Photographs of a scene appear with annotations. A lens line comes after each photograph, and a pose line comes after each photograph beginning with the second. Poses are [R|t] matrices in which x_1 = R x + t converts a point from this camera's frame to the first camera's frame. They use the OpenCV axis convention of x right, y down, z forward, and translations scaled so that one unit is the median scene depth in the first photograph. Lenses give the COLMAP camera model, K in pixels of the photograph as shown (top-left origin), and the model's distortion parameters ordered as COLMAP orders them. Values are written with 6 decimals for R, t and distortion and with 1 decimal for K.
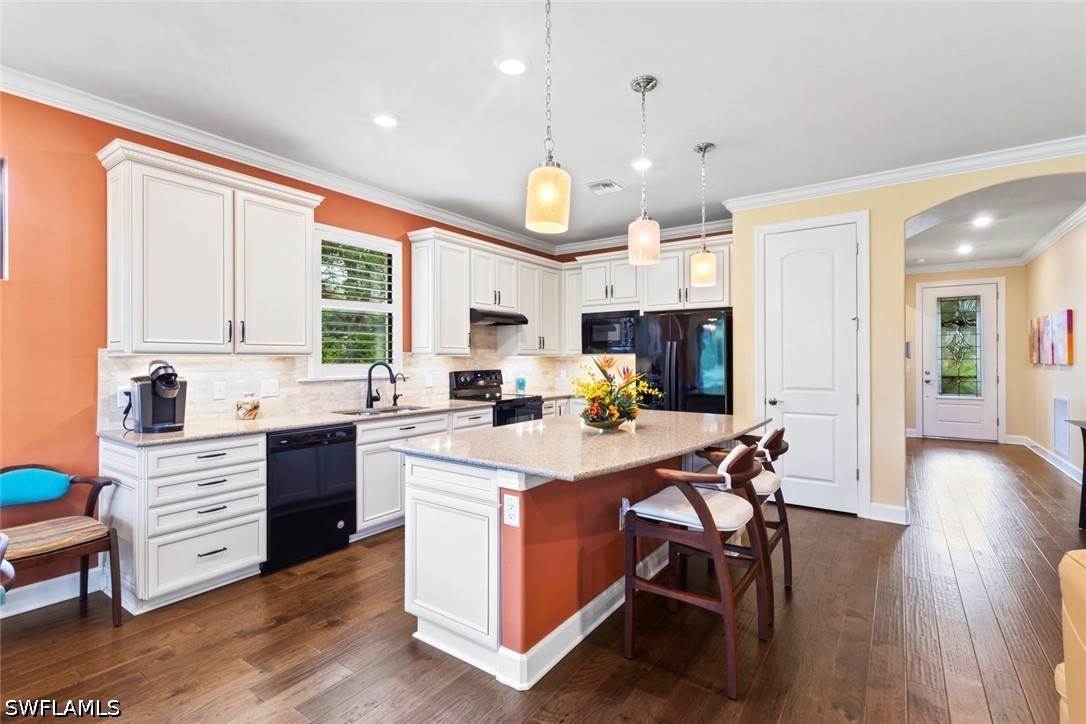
lens RADIAL K [[500.5, 0, 544.7], [0, 500.5, 361.2], [0, 0, 1]] dist [0.008712, -0.000806]
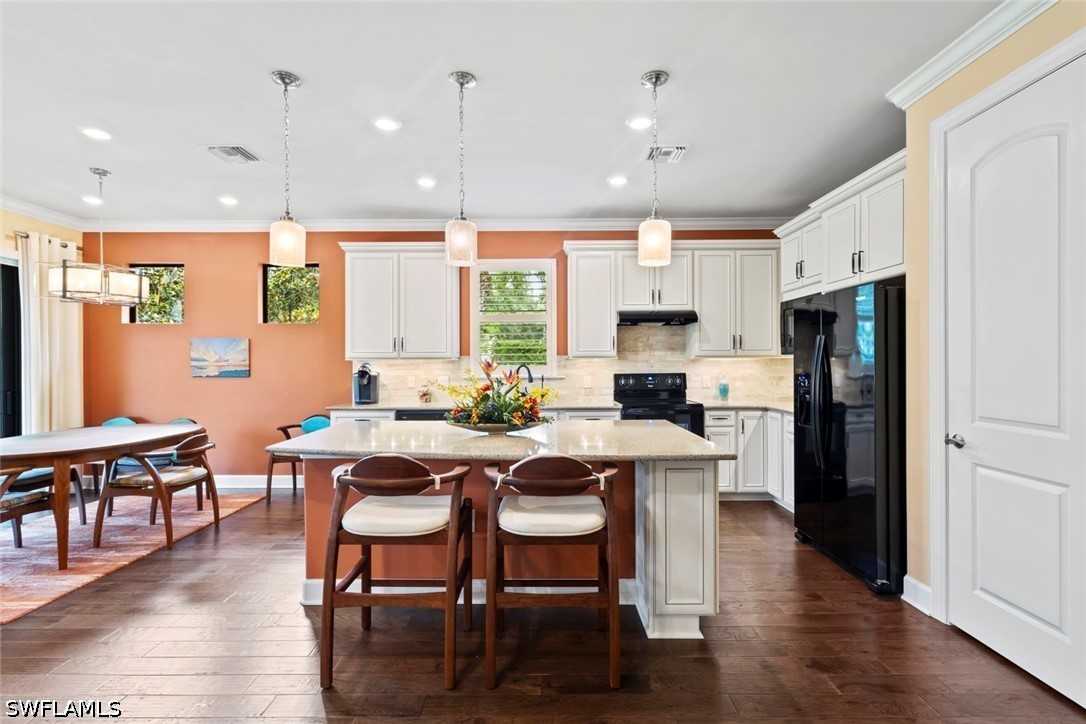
lens RADIAL K [[500.5, 0, 541.1], [0, 500.5, 364.4], [0, 0, 1]] dist [0.008712, -0.000806]
pose [[0.571982, 0.003778, -0.820257, 0.655754], [-0.002057, 0.999993, 0.003171, -0.001842], [0.820263, -0.000126, 0.571986, 0.340056]]
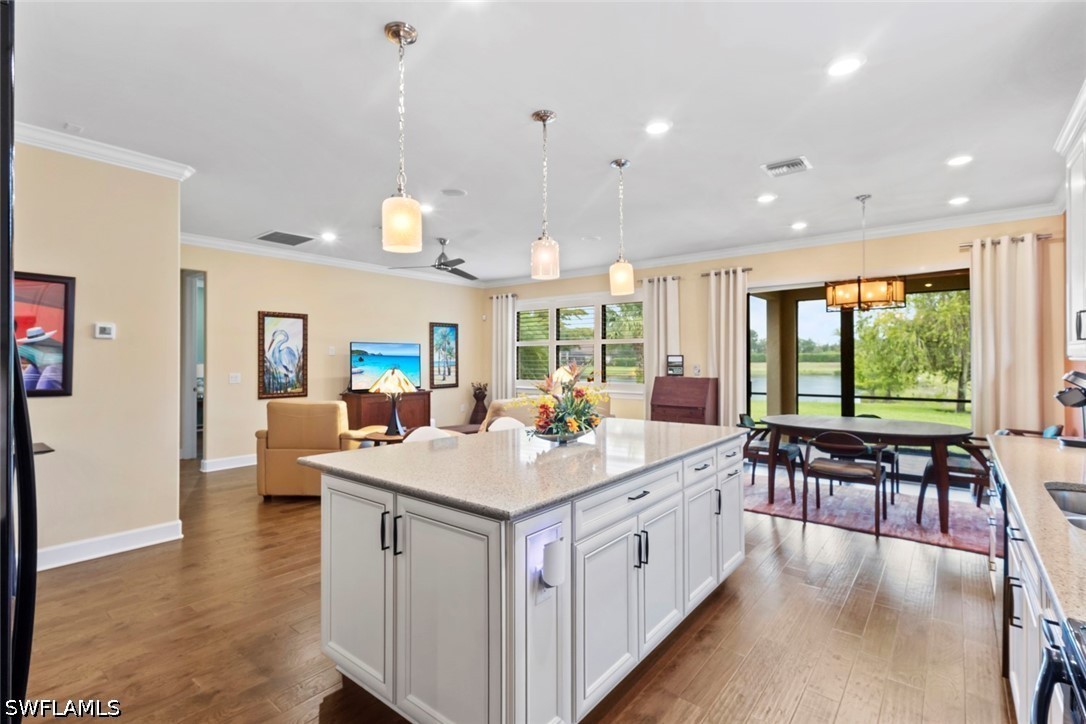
lens RADIAL K [[500.5, 0, 538.9], [0, 500.5, 358.1], [0, 0, 1]] dist [0.008712, -0.000806]
pose [[-0.997284, 0.001640, 0.073638, 0.081650], [0.001592, 0.999998, -0.000719, -0.006838], [-0.073639, -0.000600, -0.997285, 1.257246]]
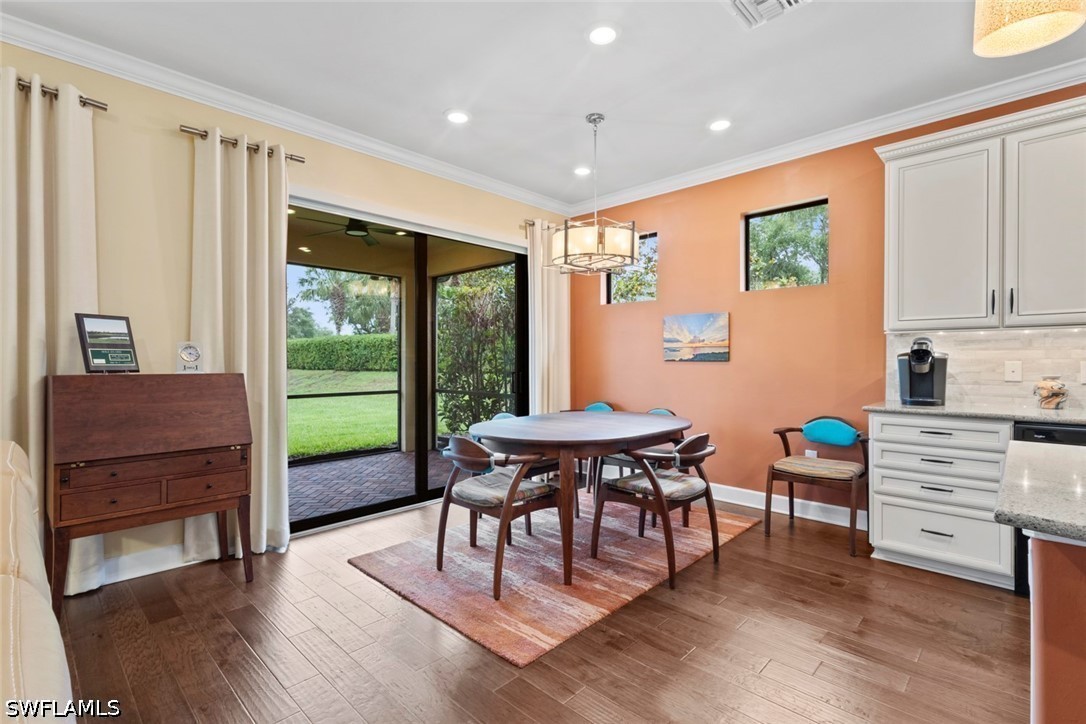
lens RADIAL K [[500.5, 0, 542.9], [0, 500.5, 360.7], [0, 0, 1]] dist [0.008712, -0.000806]
pose [[-0.152390, 0.002413, -0.988317, 0.260339], [-0.003170, 0.999991, 0.002930, 0.030700], [0.988315, 0.003579, -0.152381, 0.252268]]
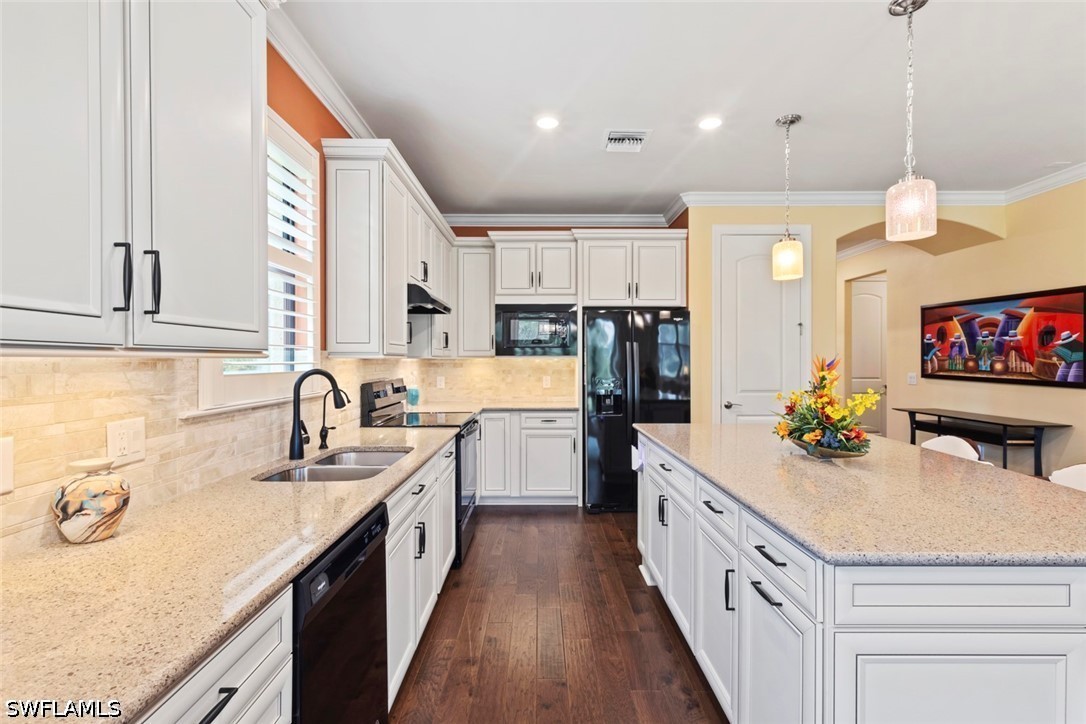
lens RADIAL K [[500.5, 0, 541.6], [0, 500.5, 361.8], [0, 0, 1]] dist [0.008712, -0.000806]
pose [[0.817875, -0.001064, 0.575396, -0.422340], [0.002683, 0.999994, -0.001965, -0.003931], [-0.575390, 0.003151, 0.817873, 0.420976]]
